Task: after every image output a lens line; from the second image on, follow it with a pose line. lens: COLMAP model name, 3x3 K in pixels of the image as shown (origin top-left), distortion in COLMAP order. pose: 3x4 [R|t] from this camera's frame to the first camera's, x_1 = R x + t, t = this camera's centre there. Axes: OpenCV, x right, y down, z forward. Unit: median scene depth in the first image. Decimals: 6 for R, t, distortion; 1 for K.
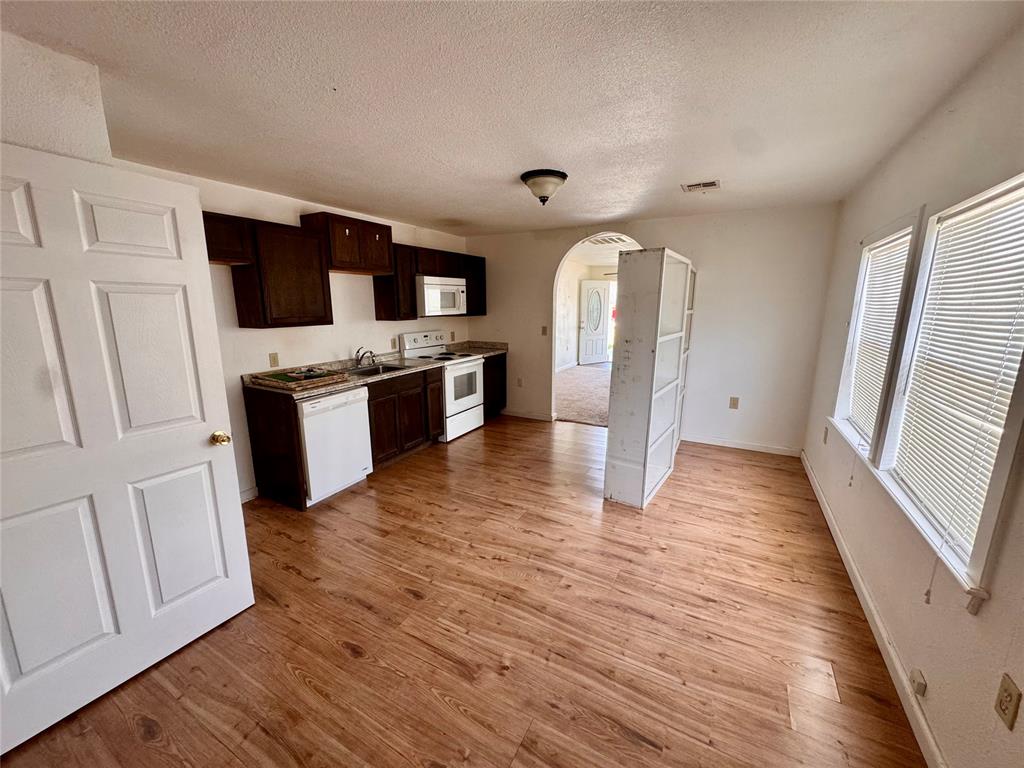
lens RADIAL K [[406.6, 0, 508.8], [0, 406.6, 384.8], [0, 0, 1]] dist [0.000429, 0.000512]
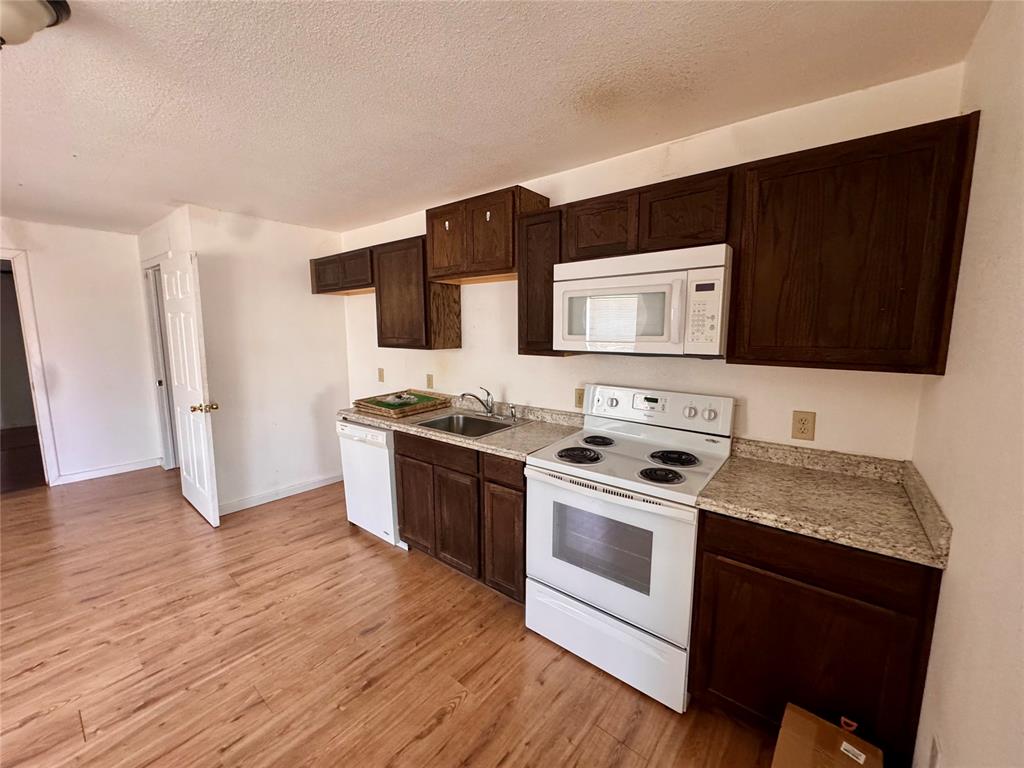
lens RADIAL K [[406.6, 0, 513.7], [0, 406.6, 385.5], [0, 0, 1]] dist [0.000429, 0.000512]
pose [[-0.167489, 0.150714, -0.974286, 0.299525], [-0.192553, 0.964212, 0.182257, -0.235040], [0.966887, 0.218128, -0.132474, 1.166206]]
